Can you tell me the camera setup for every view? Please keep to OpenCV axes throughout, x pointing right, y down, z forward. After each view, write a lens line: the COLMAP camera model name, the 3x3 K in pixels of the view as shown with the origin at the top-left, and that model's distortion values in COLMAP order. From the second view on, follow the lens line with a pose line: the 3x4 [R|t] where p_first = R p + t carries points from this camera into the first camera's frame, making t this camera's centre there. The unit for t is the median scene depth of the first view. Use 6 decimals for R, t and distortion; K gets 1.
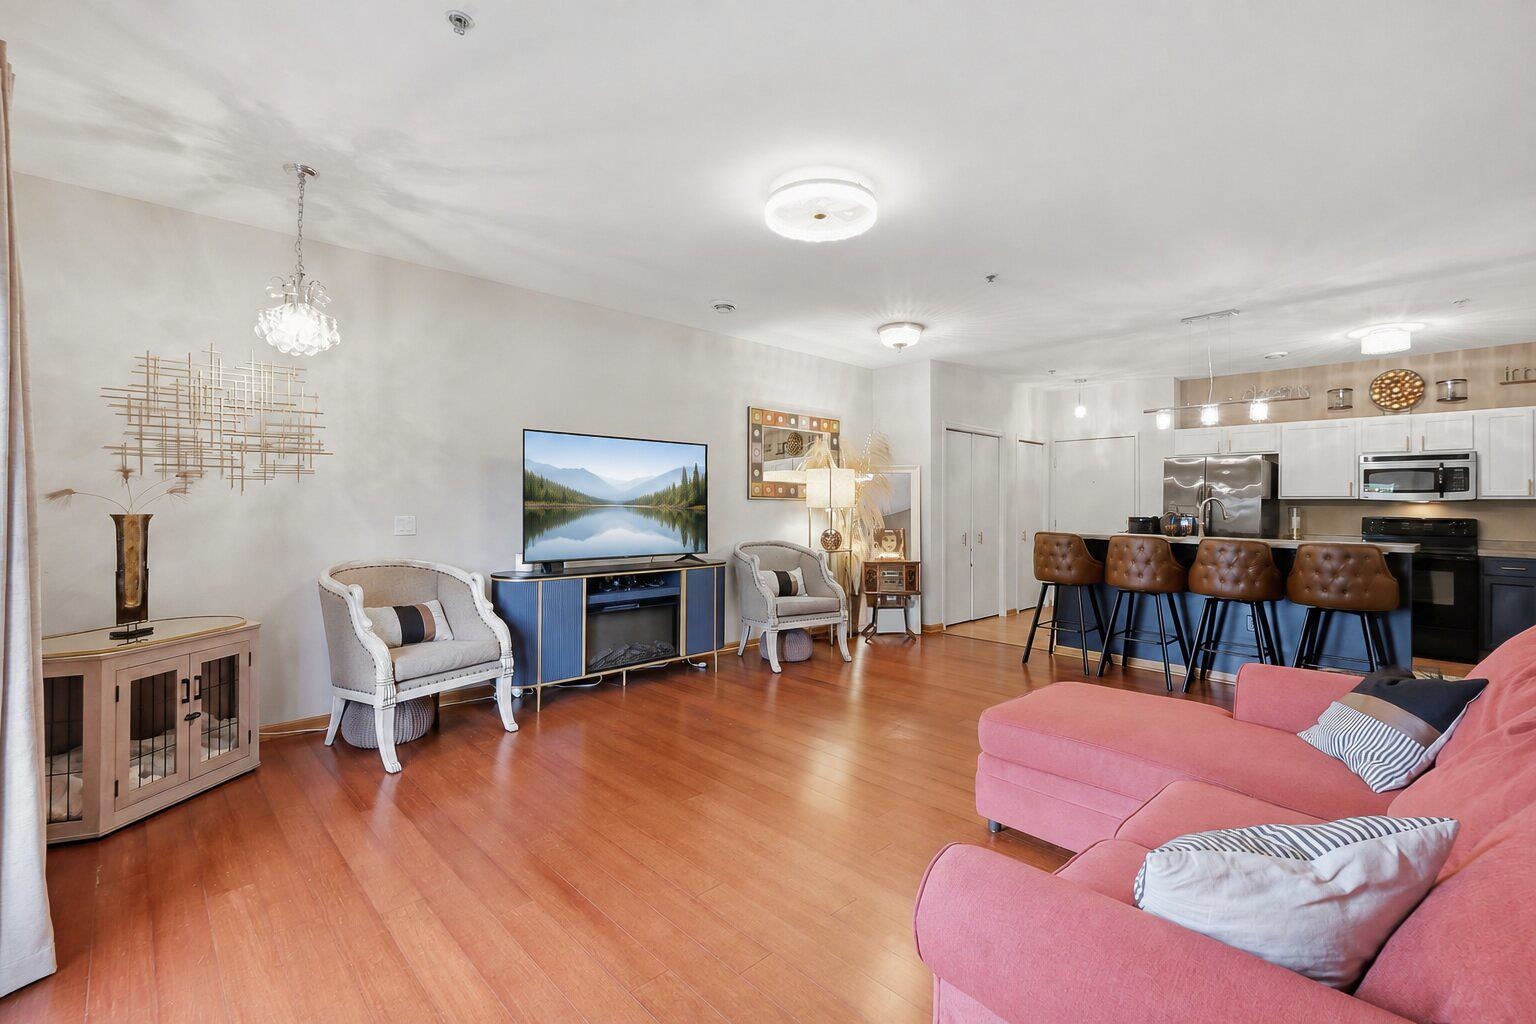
lens RADIAL K [[677.1, 0, 769.3], [0, 677.1, 498.4], [0, 0, 1]] dist [-0.003406, 0.000602]
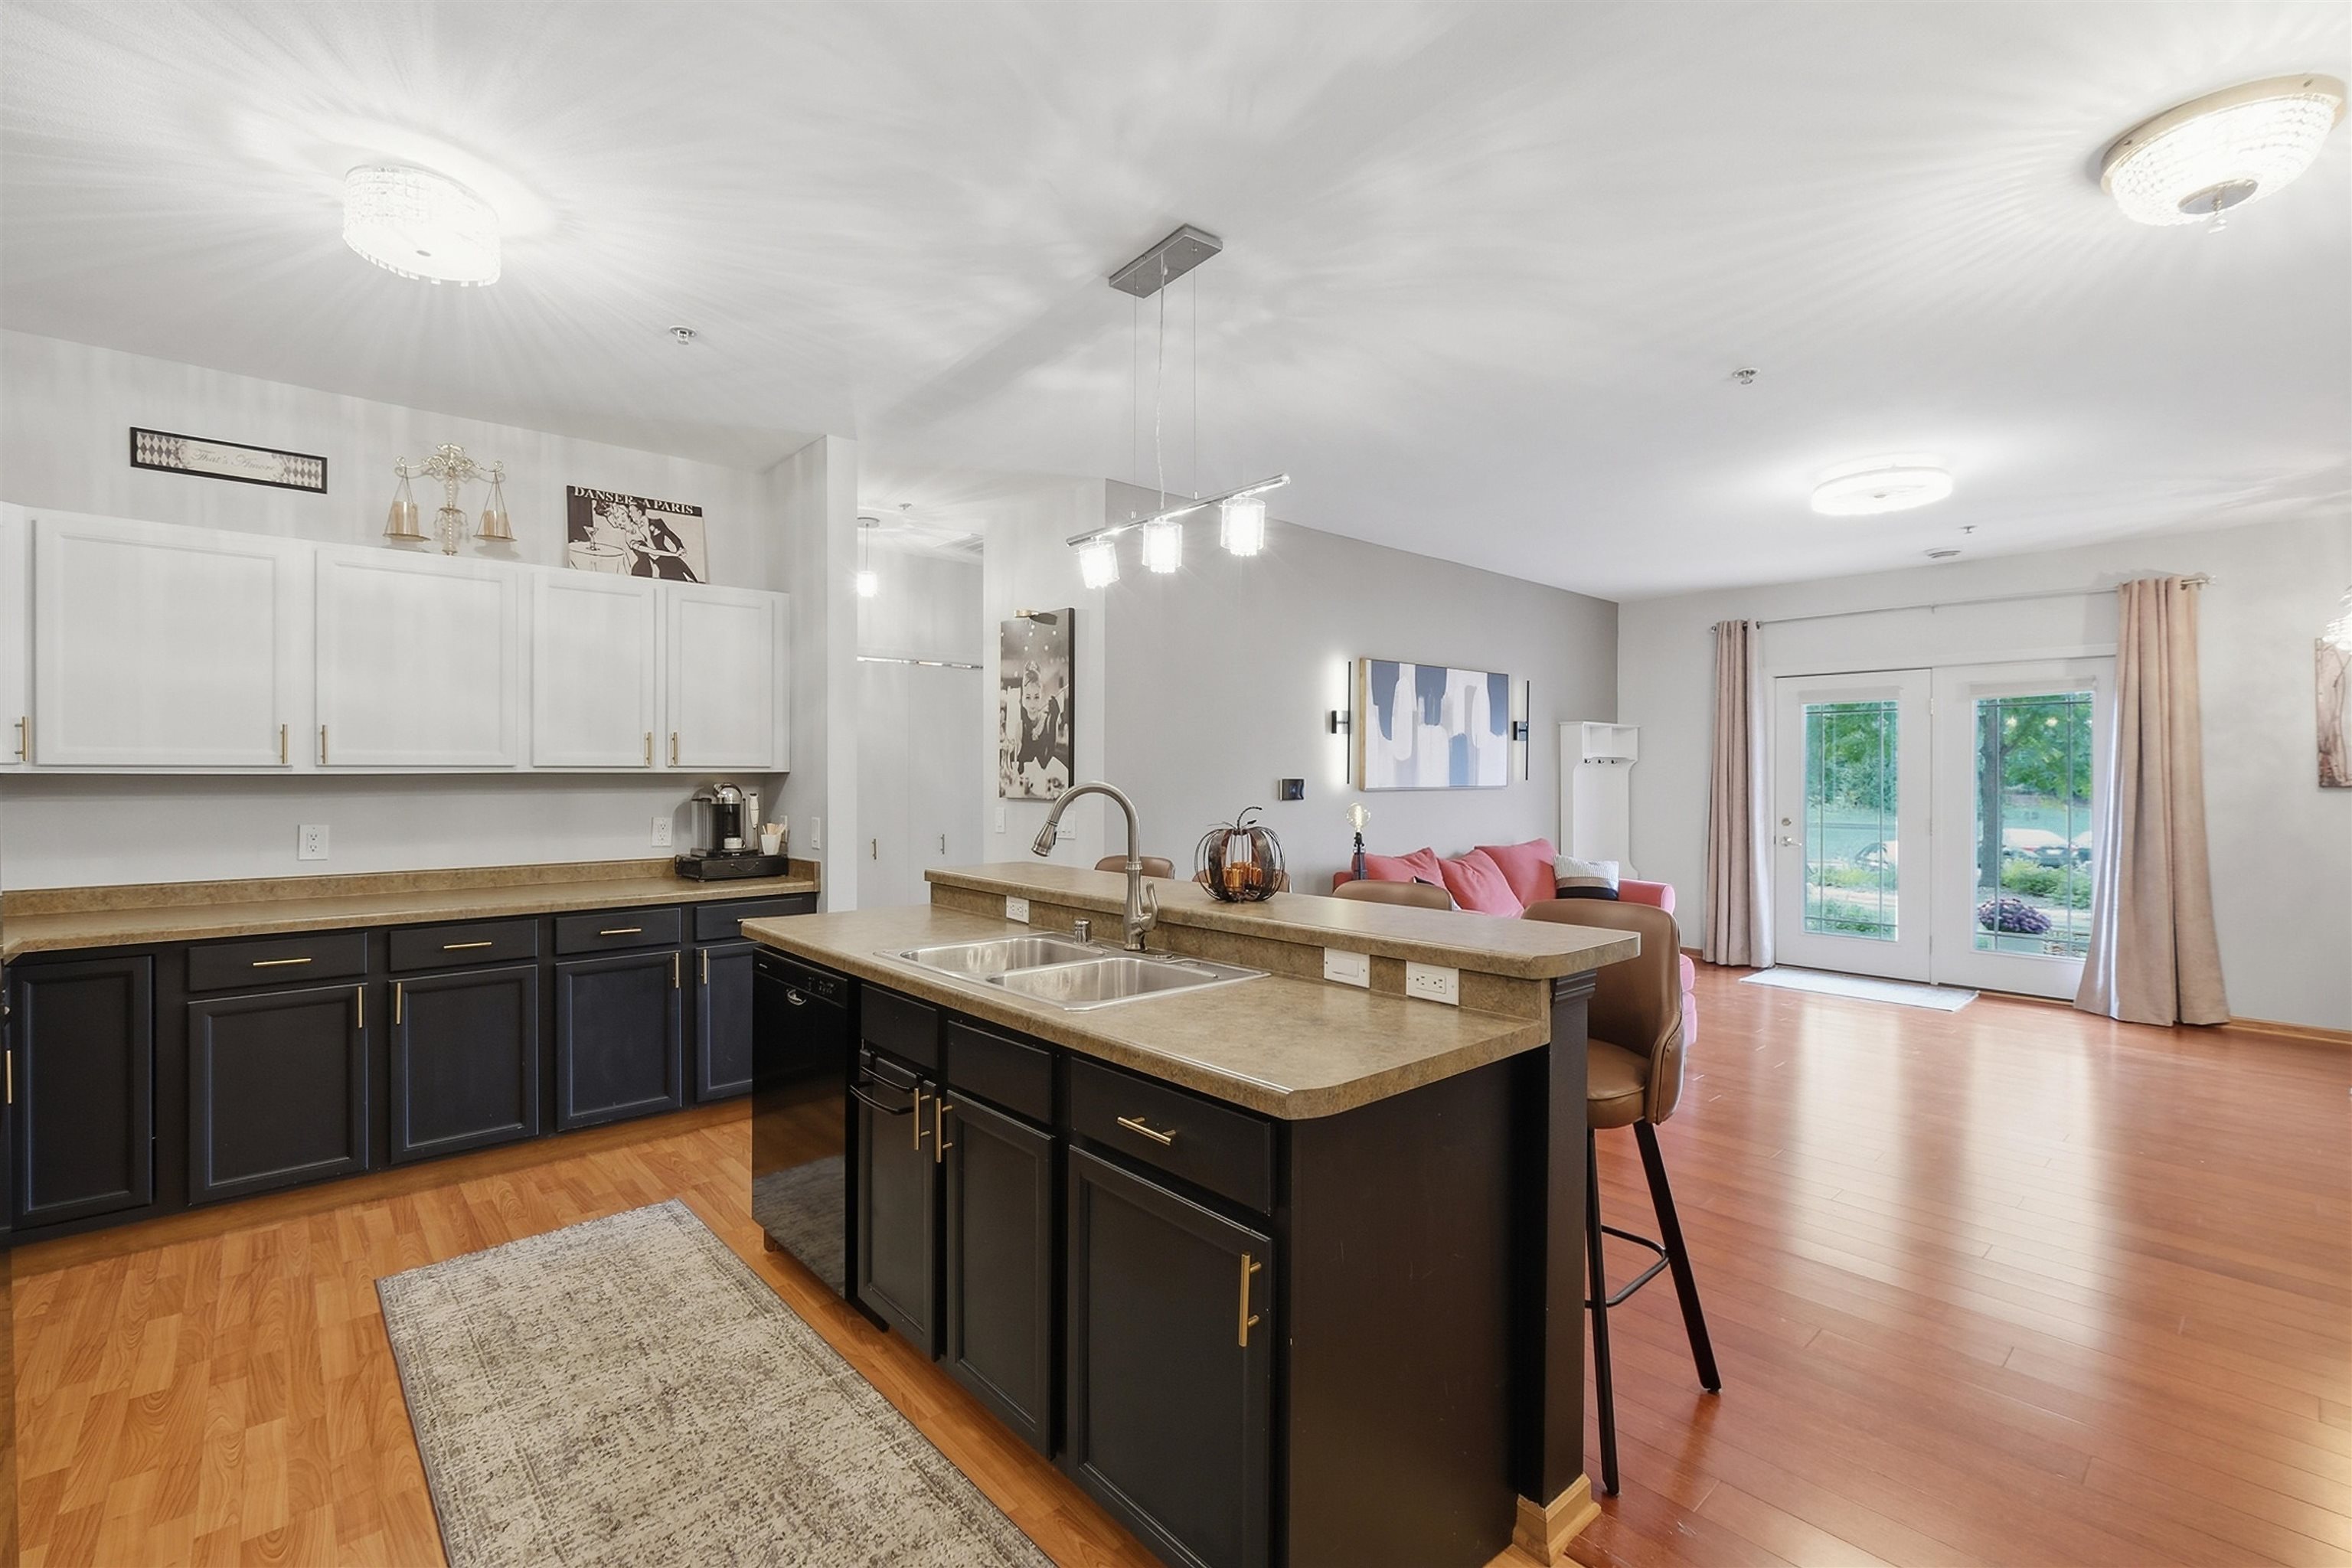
lens RADIAL K [[1021.5, 0, 1179.5], [0, 1021.5, 772.4], [0, 0, 1]] dist [-0.007531, -0.000483]
pose [[-0.999248, -0.010088, 0.037432, 0.523585], [-0.010414, 0.999910, -0.008517, -0.001221], [-0.037342, -0.008900, -0.999263, 1.283470]]
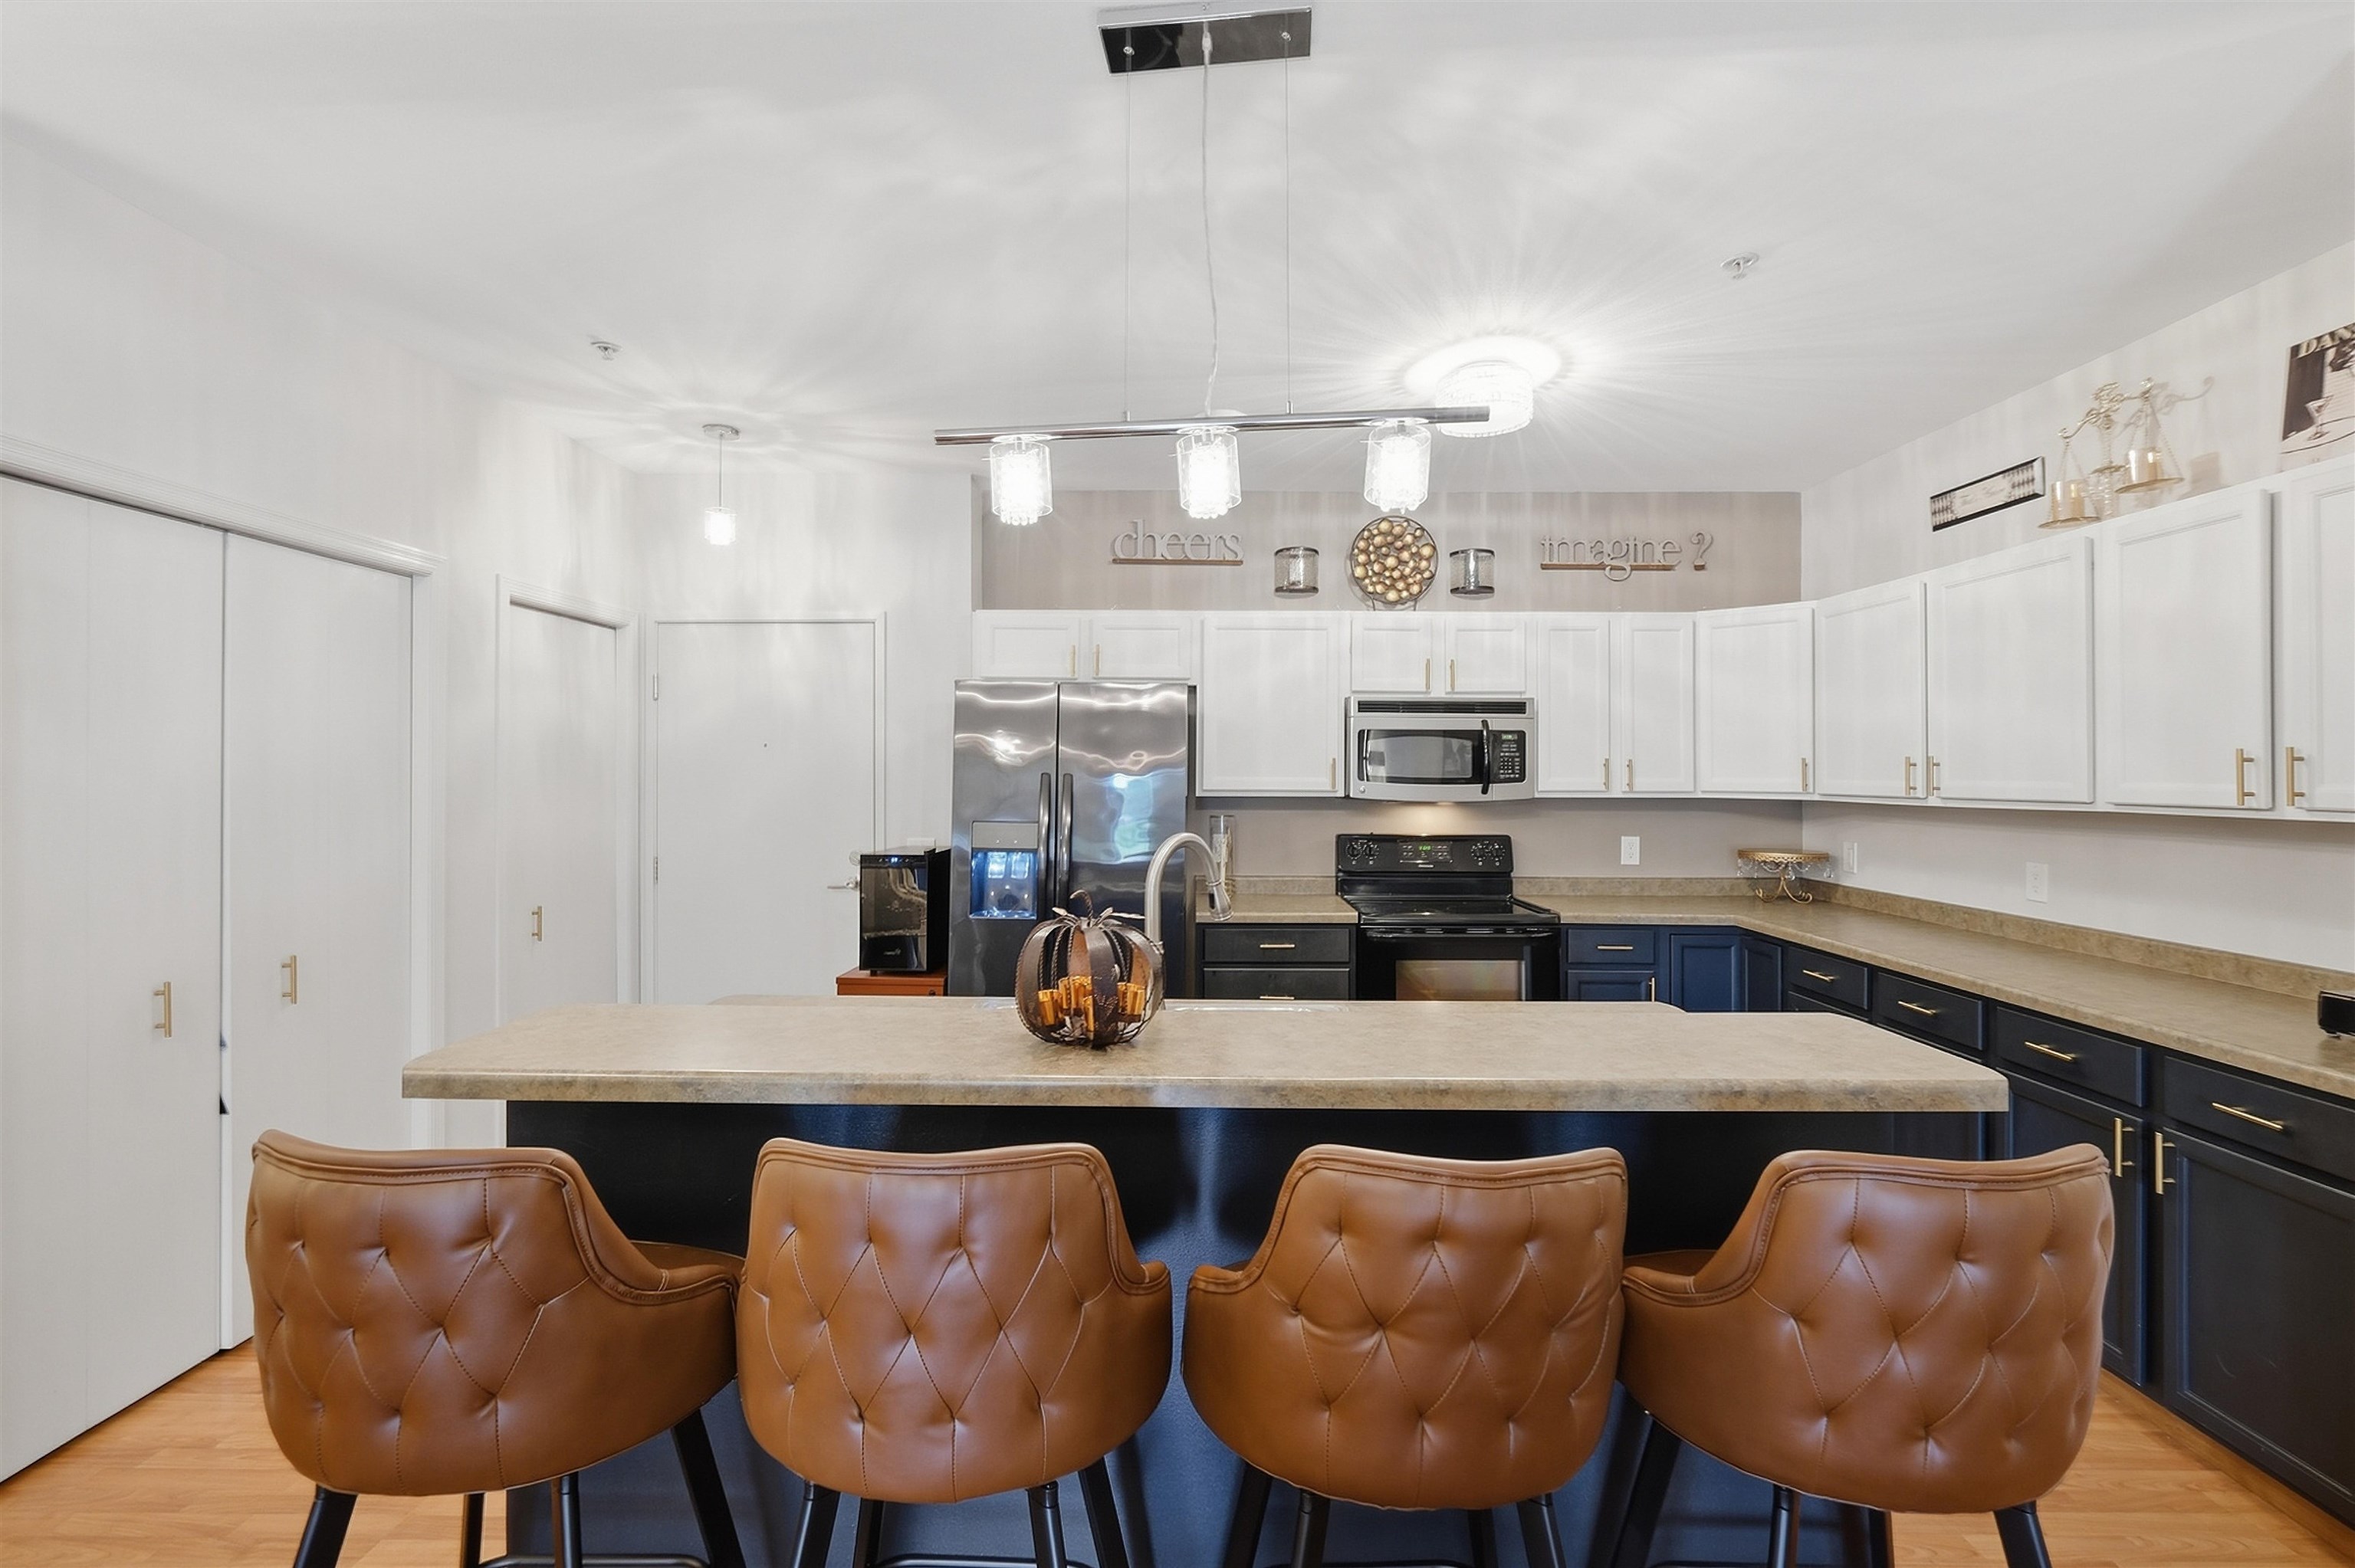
lens RADIAL K [[1022.6, 0, 1181.0], [0, 1022.6, 772.4], [0, 0, 1]] dist [-0.007531, -0.000483]
pose [[0.698299, -0.005654, 0.715784, 0.342119], [-0.003091, 0.999936, 0.010913, -0.023267], [-0.715800, -0.009833, 0.698236, 0.650693]]
